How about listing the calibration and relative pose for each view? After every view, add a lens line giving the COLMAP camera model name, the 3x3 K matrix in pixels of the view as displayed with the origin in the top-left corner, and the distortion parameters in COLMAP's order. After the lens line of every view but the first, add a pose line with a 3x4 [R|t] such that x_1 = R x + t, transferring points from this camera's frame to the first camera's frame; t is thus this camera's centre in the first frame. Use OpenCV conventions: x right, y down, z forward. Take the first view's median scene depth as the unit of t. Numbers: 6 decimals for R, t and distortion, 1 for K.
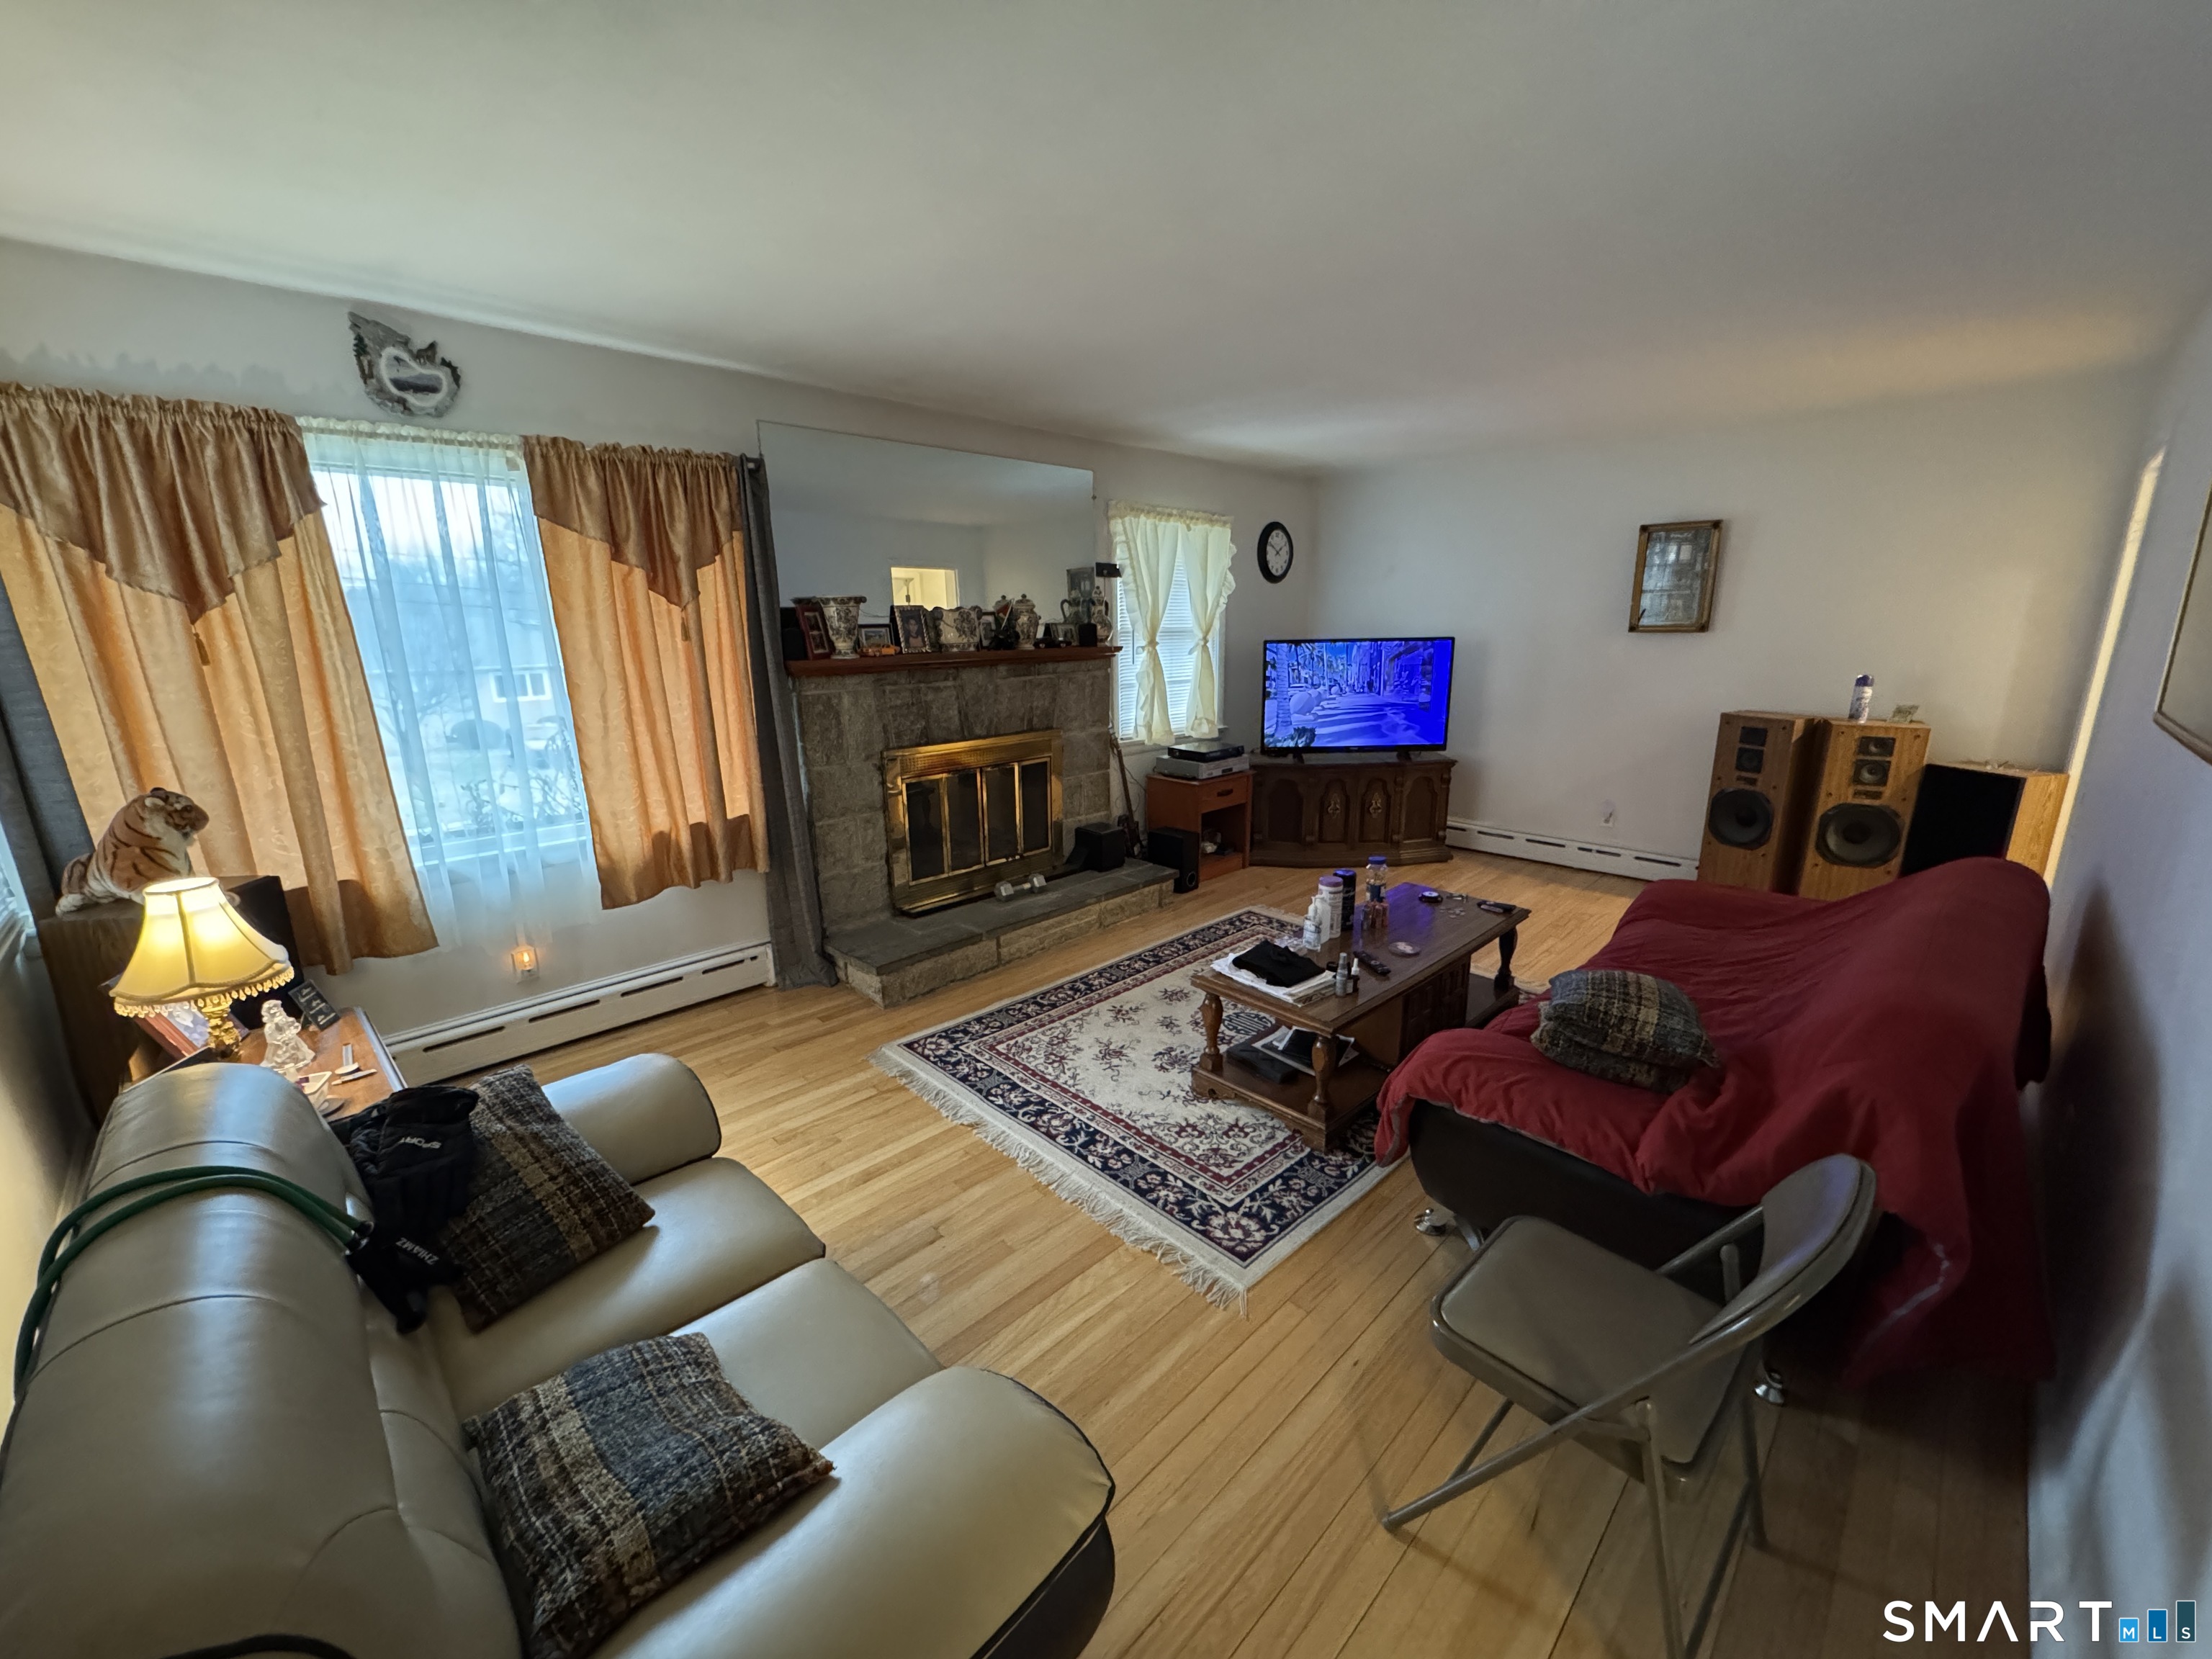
lens RADIAL K [[885.9, 0, 1113.6], [0, 885.9, 833.7], [0, 0, 1]] dist [-0.001190, 0.000111]
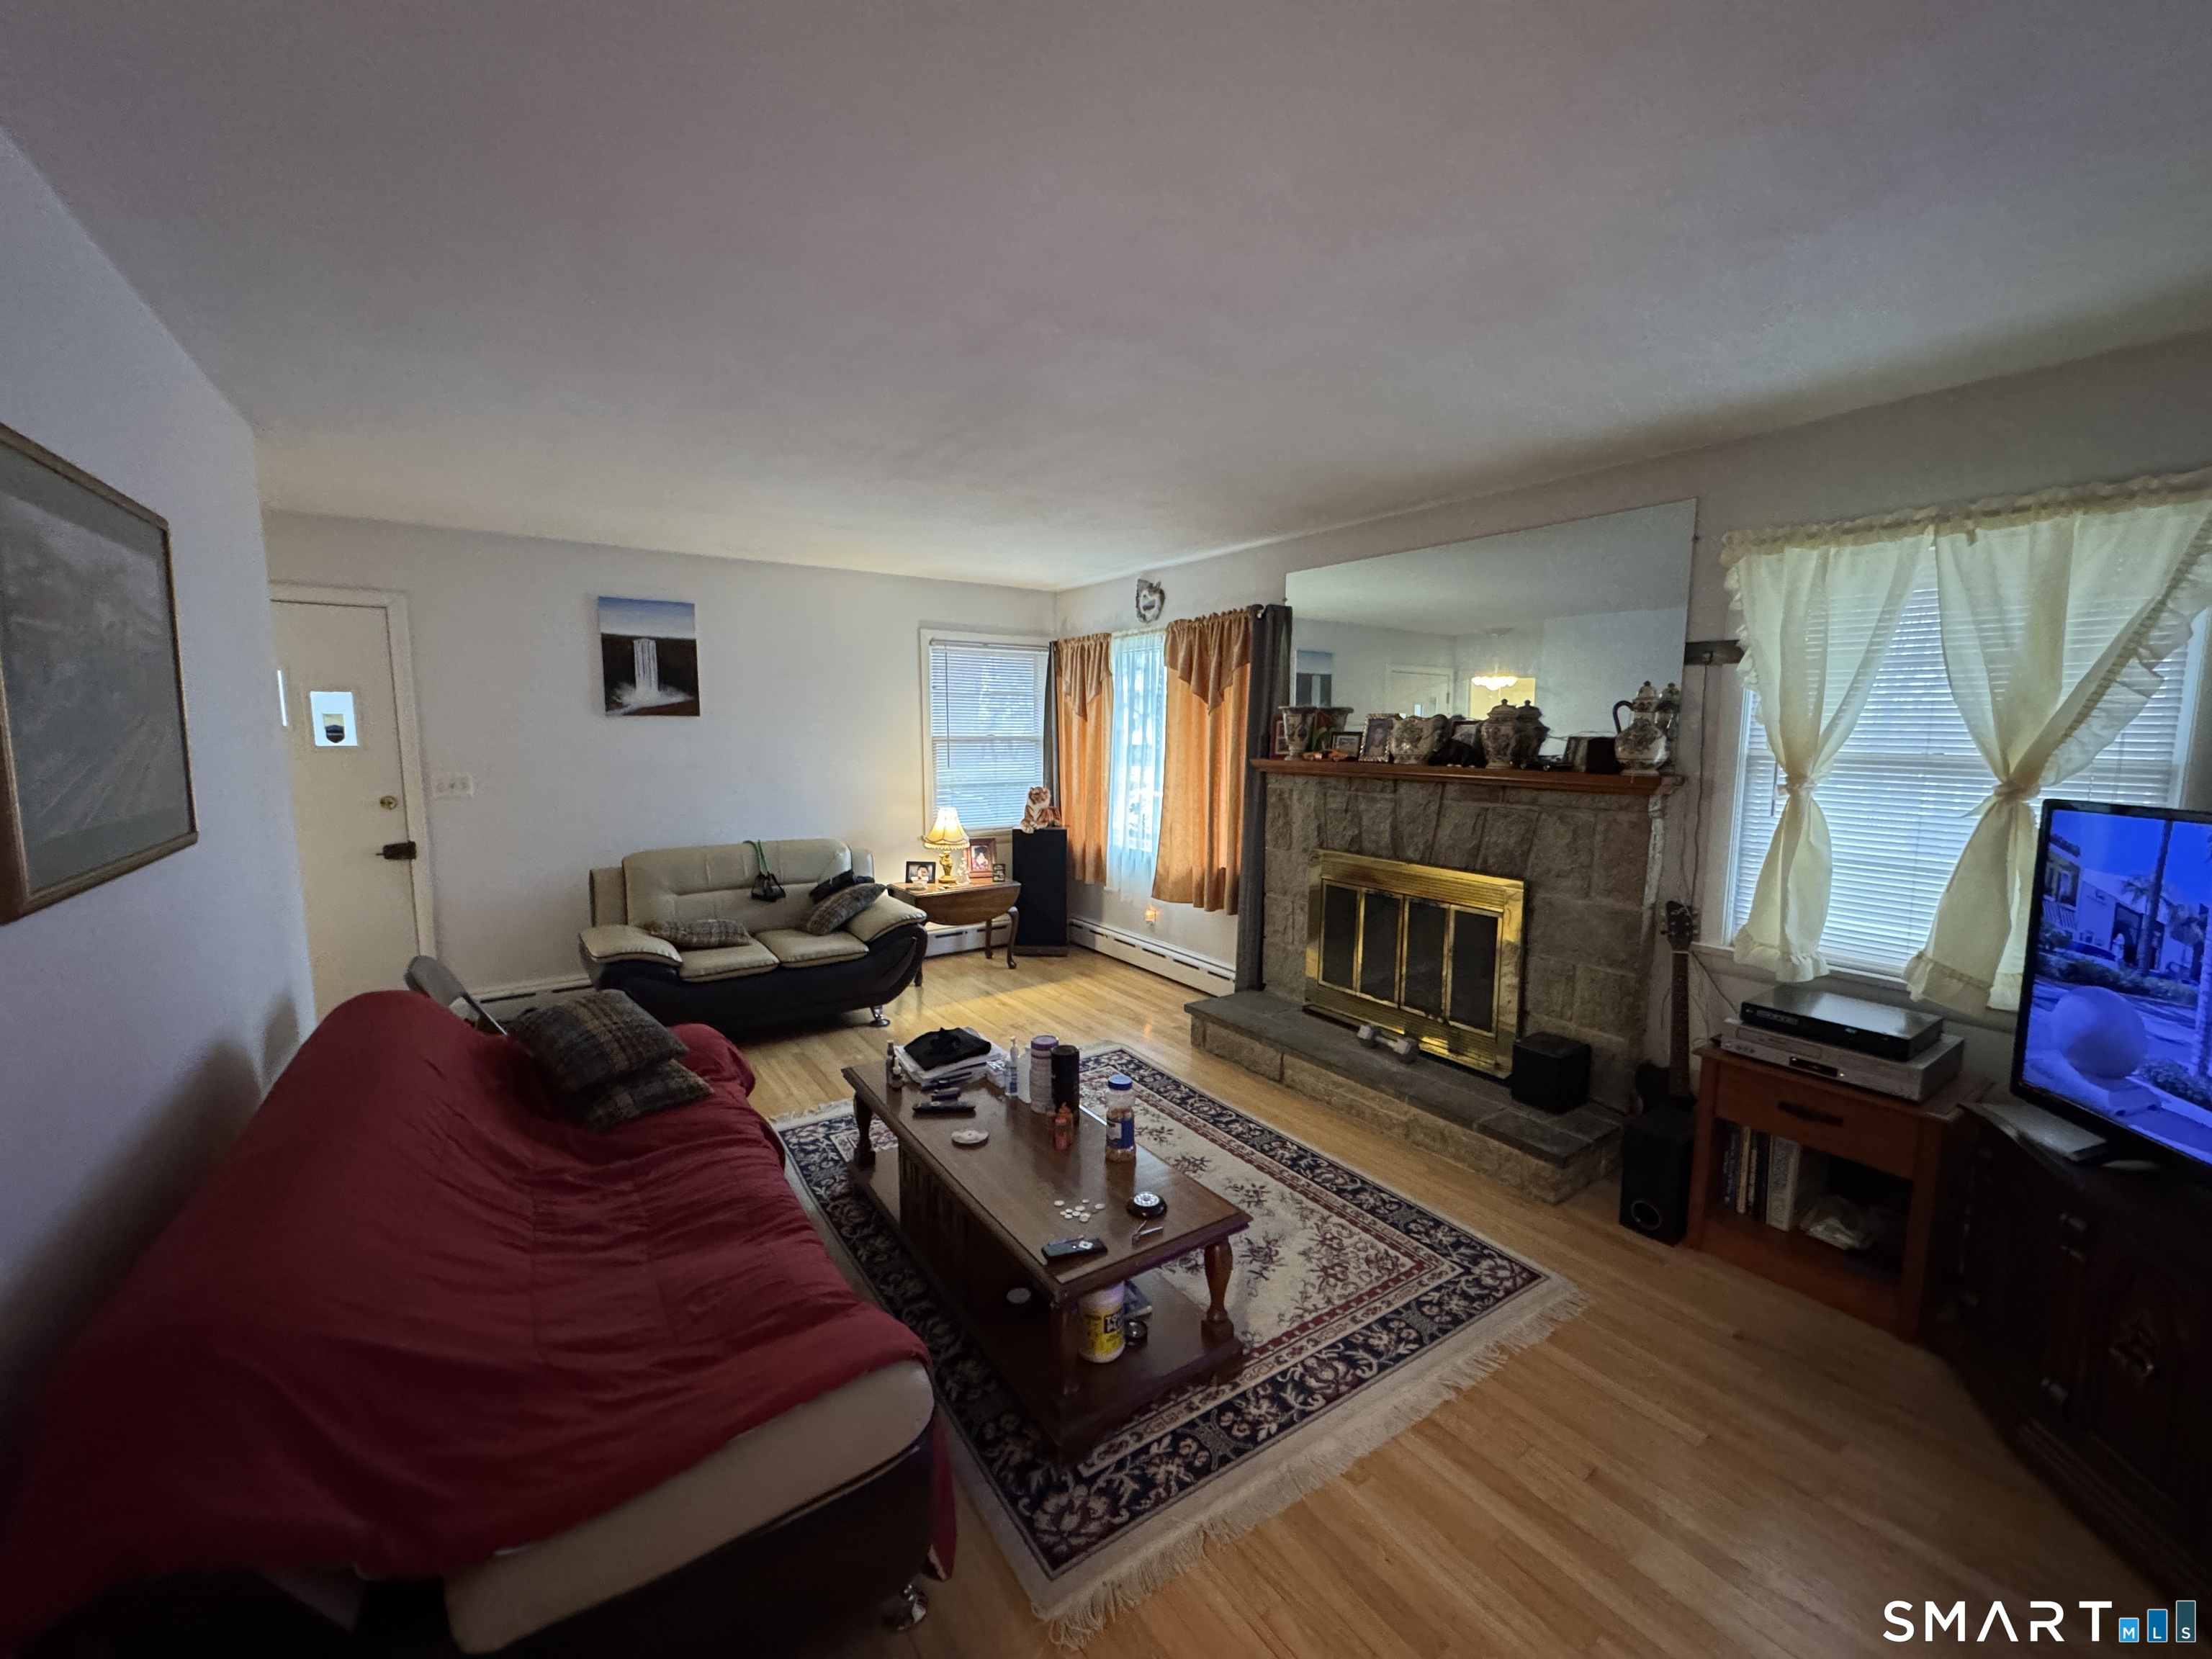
lens RADIAL K [[891.8, 0, 1097.5], [0, 891.8, 824.5], [0, 0, 1]] dist [0.002256, 0.000278]
pose [[-0.198527, 0.120104, -0.972709, 0.821103], [-0.236240, 0.957337, 0.166422, -0.233694], [0.951198, 0.262832, -0.161684, 0.903867]]
